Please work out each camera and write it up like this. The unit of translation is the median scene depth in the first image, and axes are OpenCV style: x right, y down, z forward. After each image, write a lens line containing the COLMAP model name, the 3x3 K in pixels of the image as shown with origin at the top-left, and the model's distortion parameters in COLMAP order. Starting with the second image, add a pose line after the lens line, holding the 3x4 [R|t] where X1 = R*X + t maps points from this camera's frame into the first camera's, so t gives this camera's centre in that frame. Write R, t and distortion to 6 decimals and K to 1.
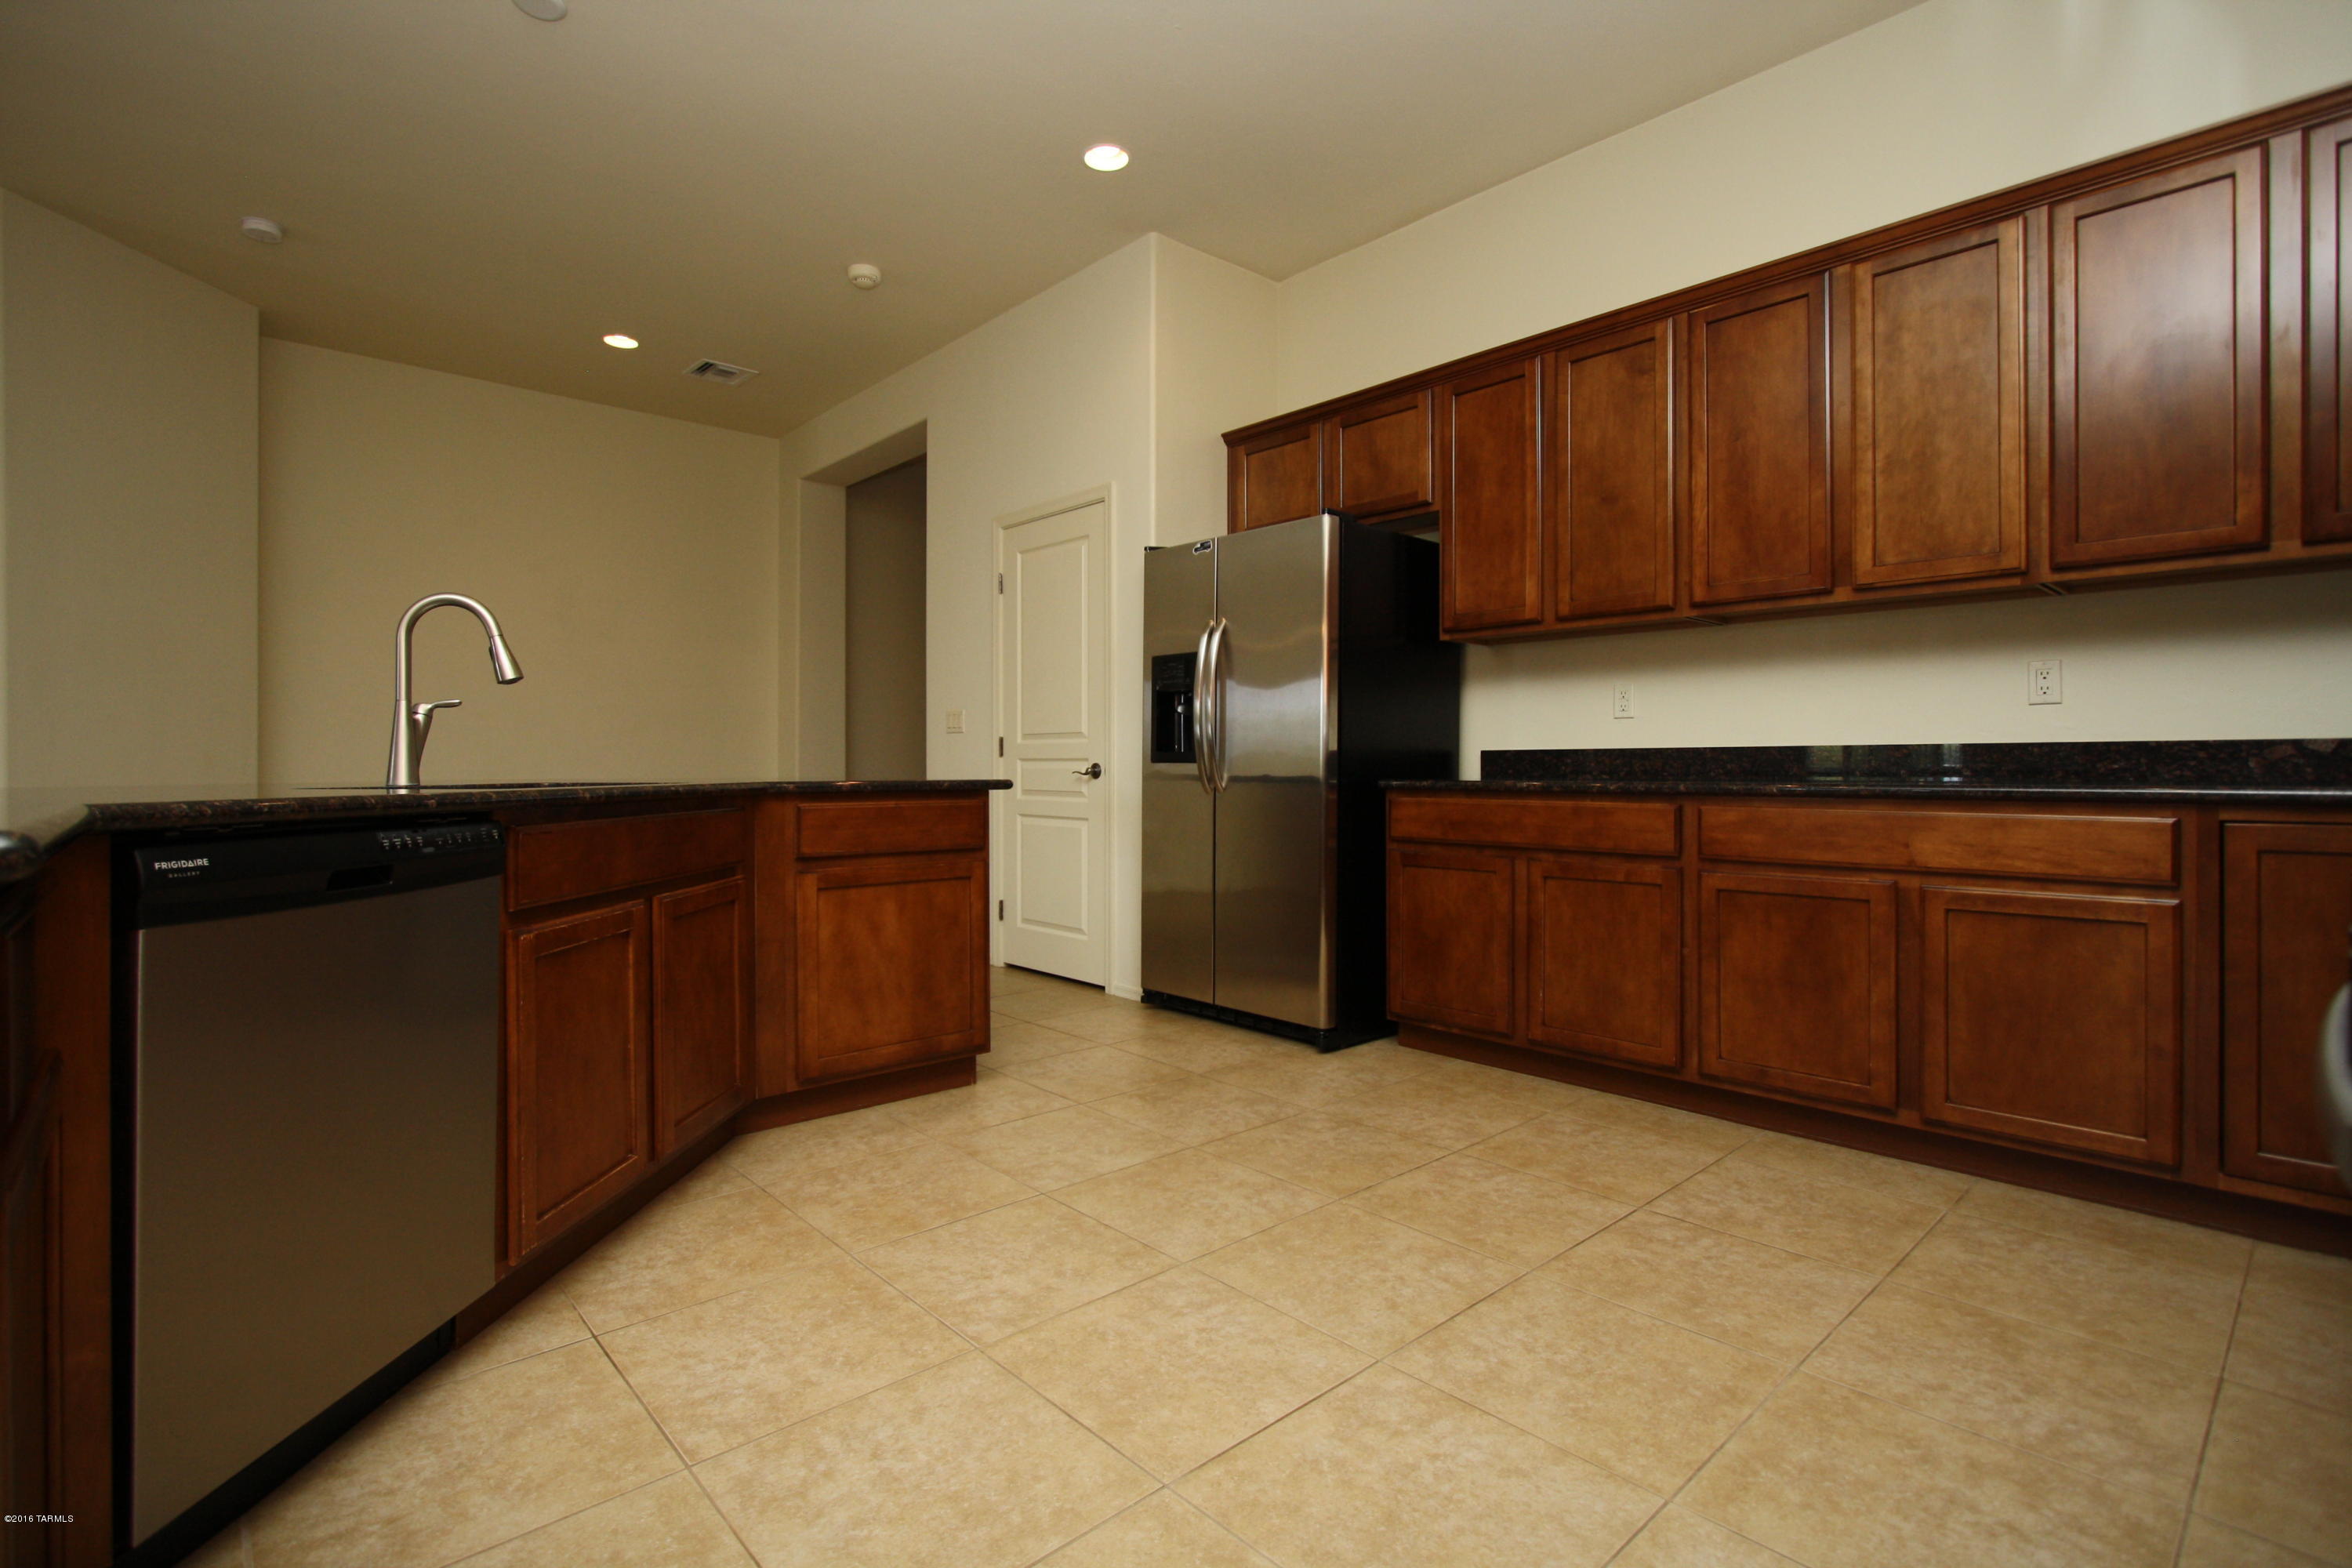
lens RADIAL K [[1095.4, 0, 1160.8], [0, 1095.4, 770.9], [0, 0, 1]] dist [-0.015506, 0.001025]
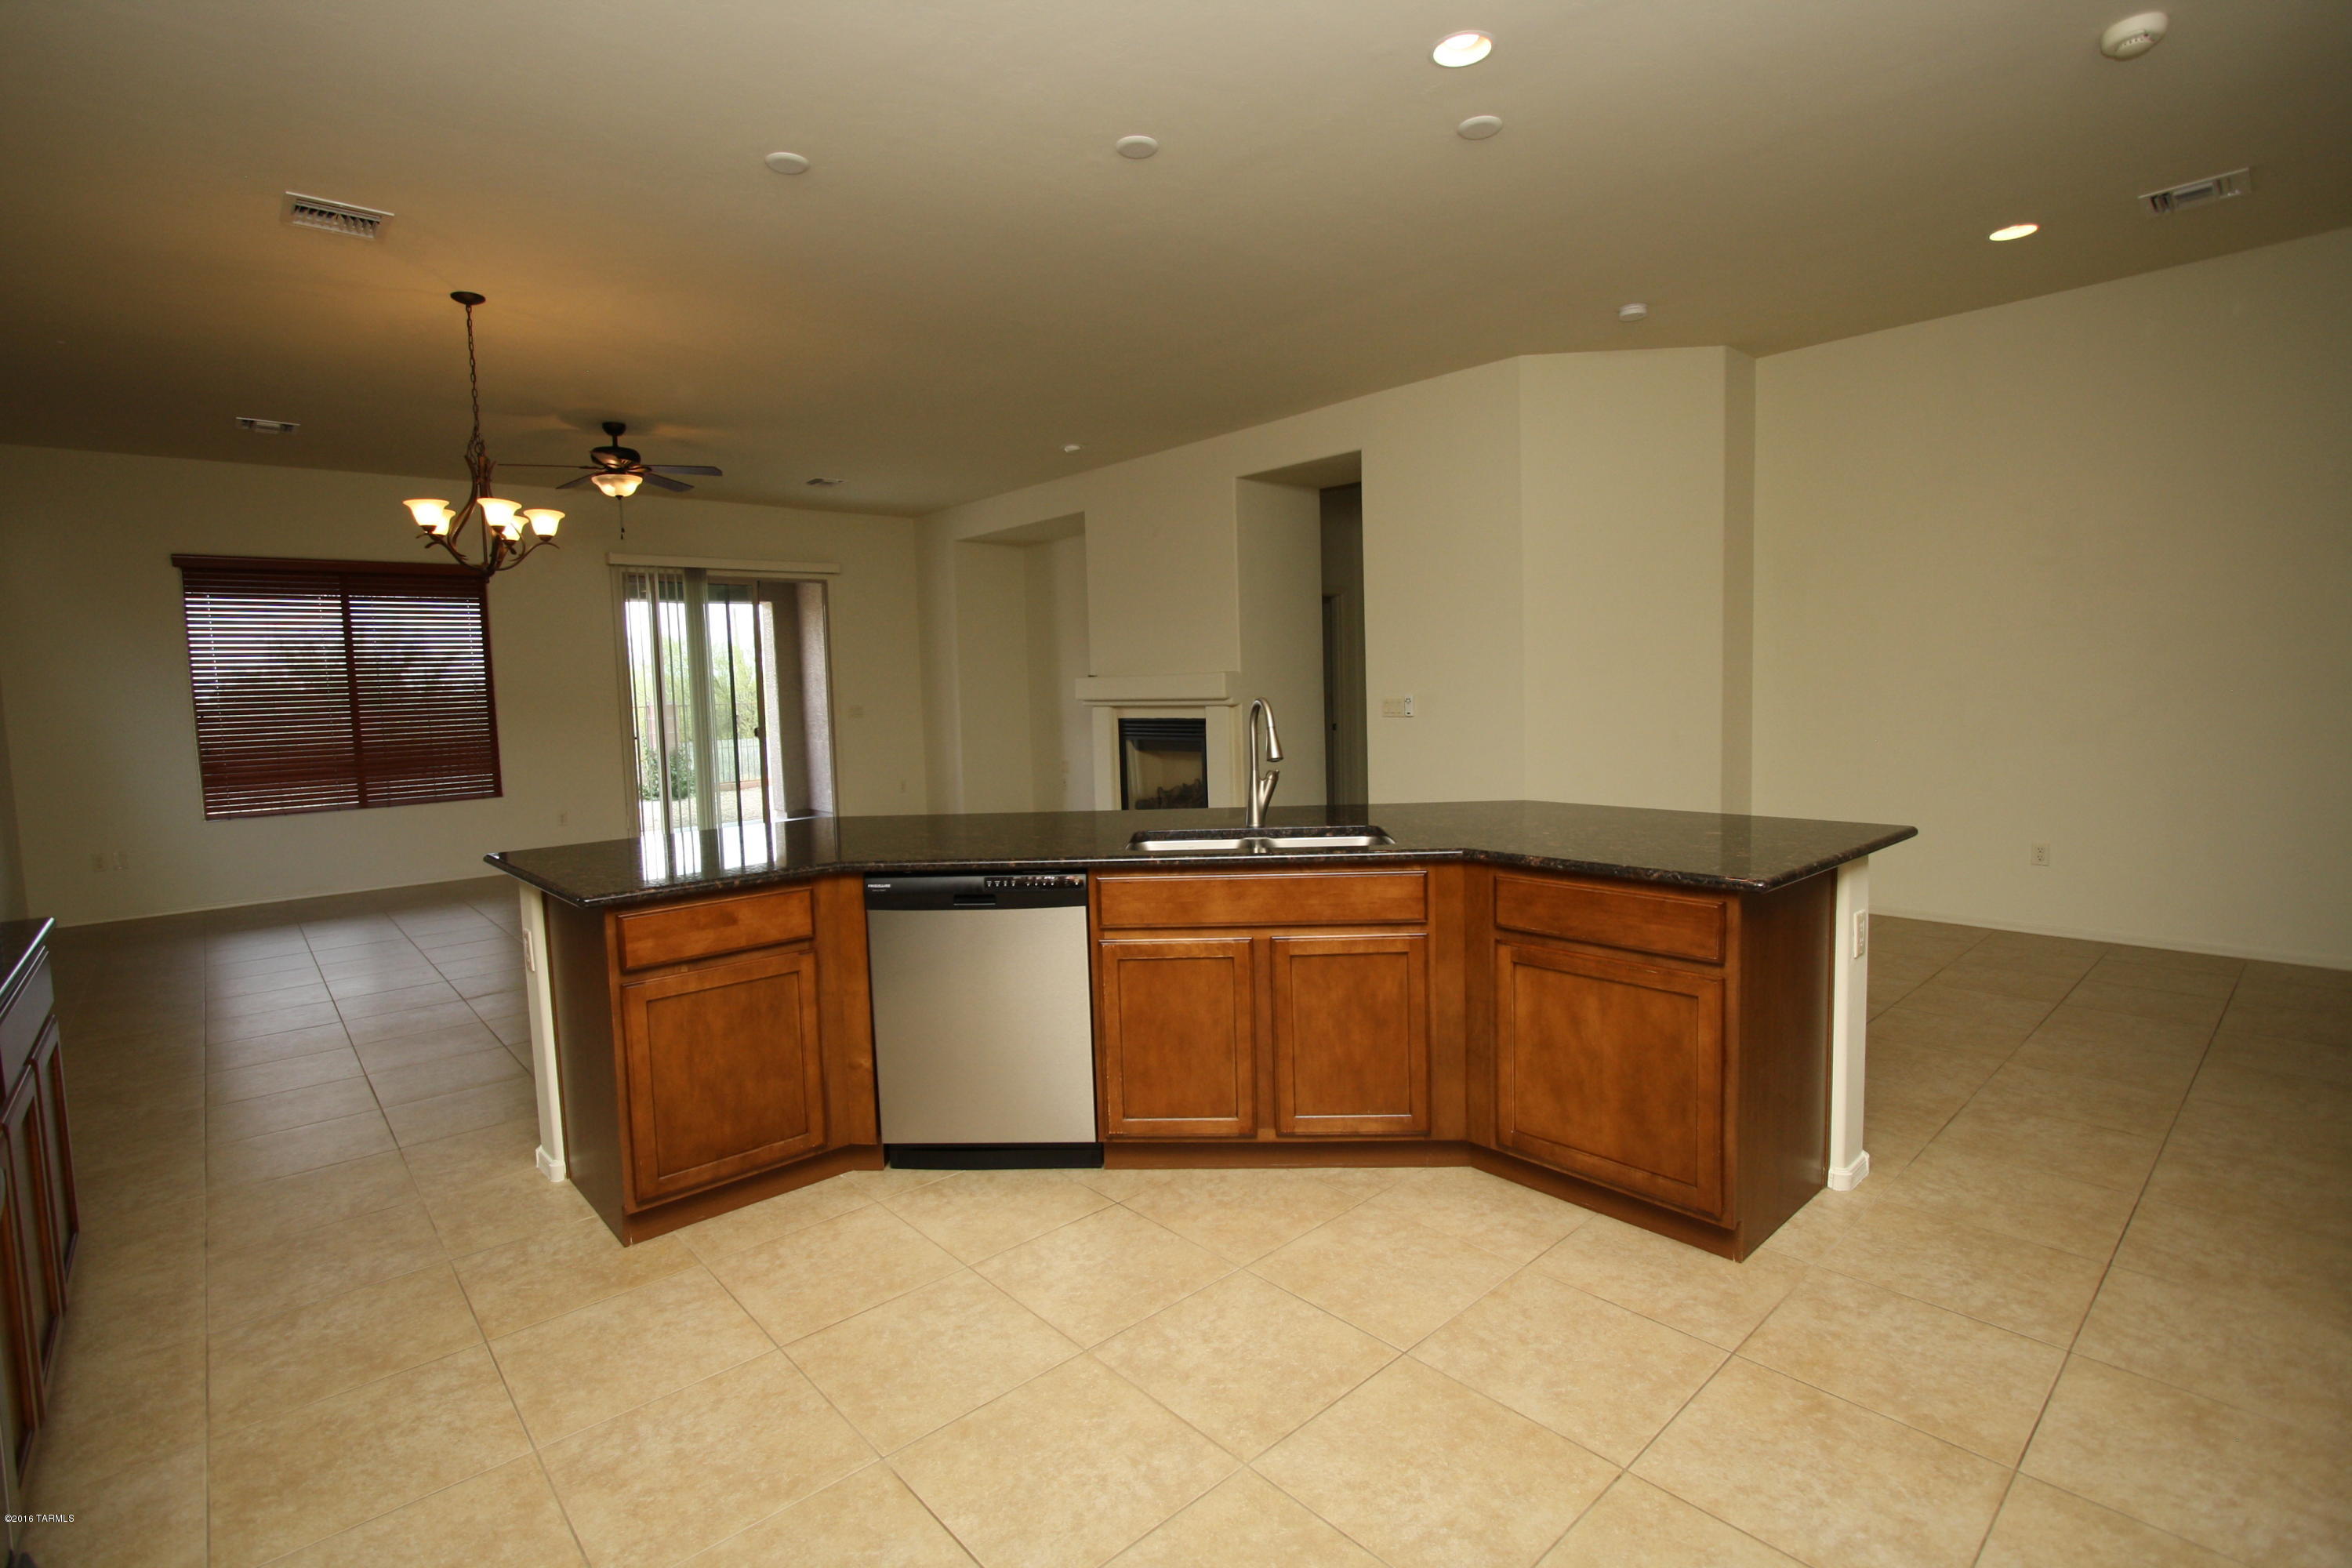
lens RADIAL K [[1095.4, 0, 1160.8], [0, 1095.4, 770.9], [0, 0, 1]] dist [-0.015506, 0.001025]
pose [[-0.006266, 0.080045, -0.996772, 0.653723], [0.026604, 0.996452, 0.079852, -0.149987], [0.999626, -0.026018, -0.008374, 0.703065]]
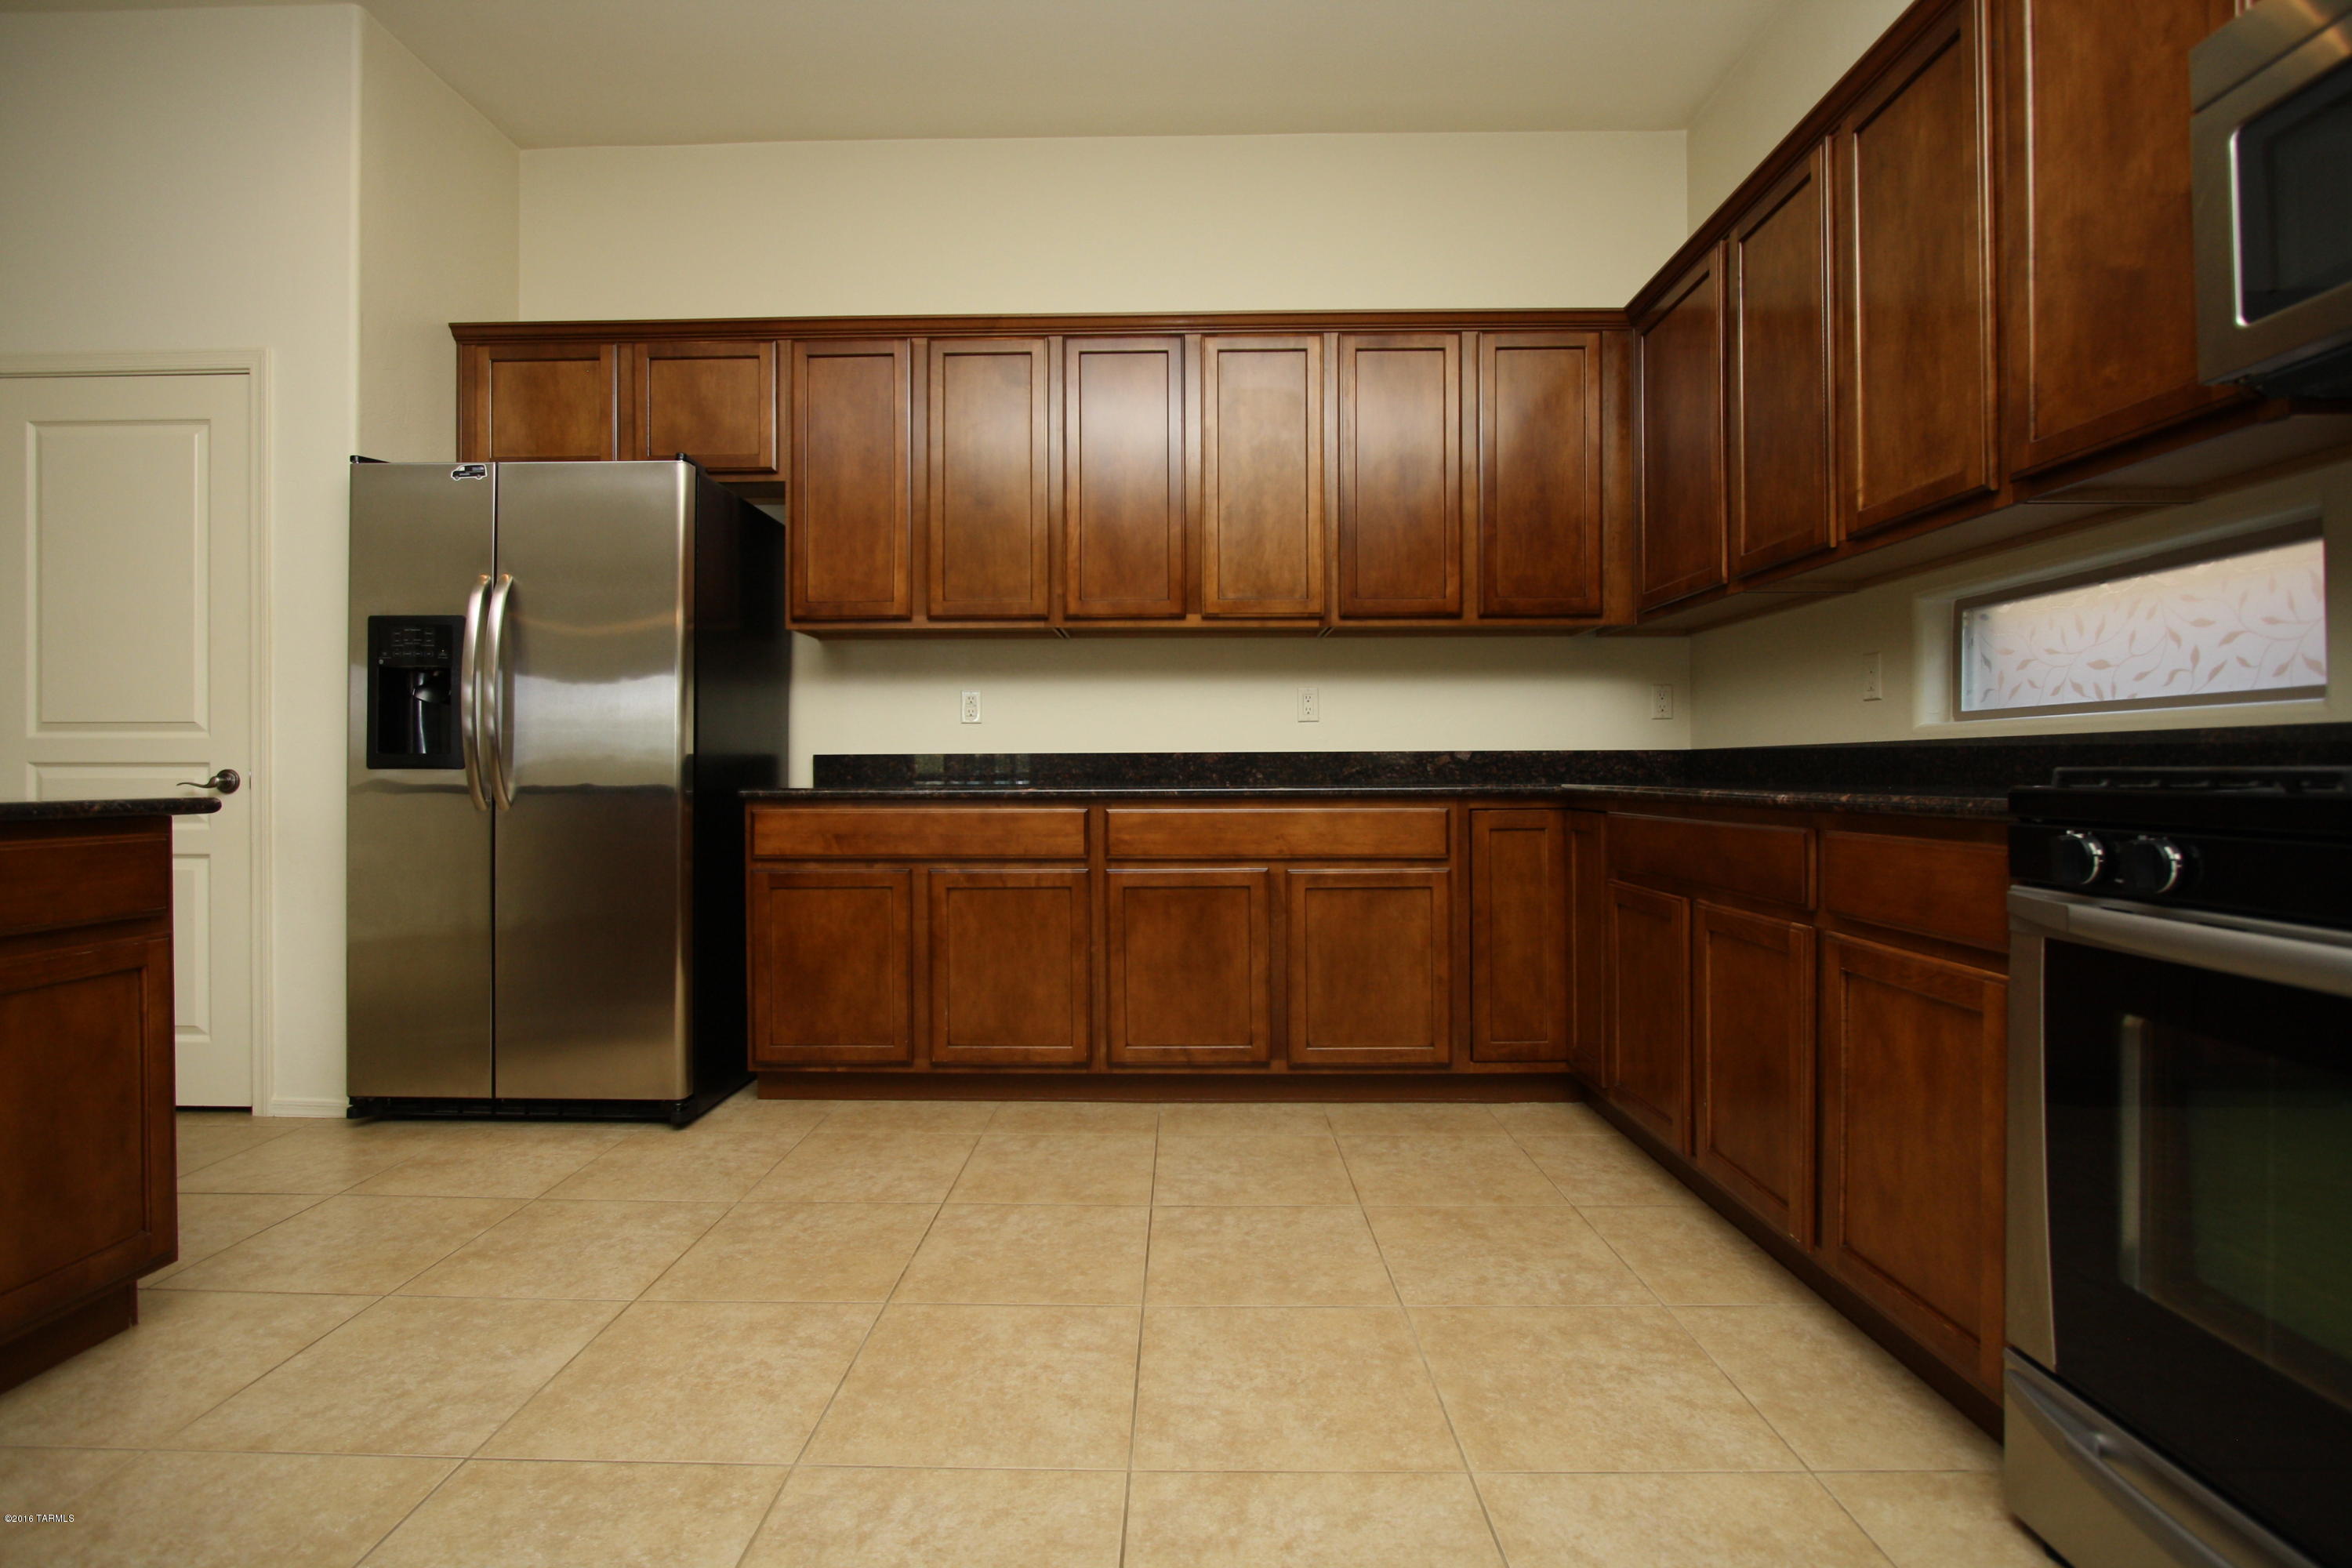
lens RADIAL K [[1095.4, 0, 1160.8], [0, 1095.4, 770.9], [0, 0, 1]] dist [-0.015506, 0.001025]
pose [[0.684179, -0.002318, 0.729311, -0.246973], [0.006342, 0.999976, -0.002771, -0.001324], [-0.729287, 0.006521, 0.684177, 0.245946]]
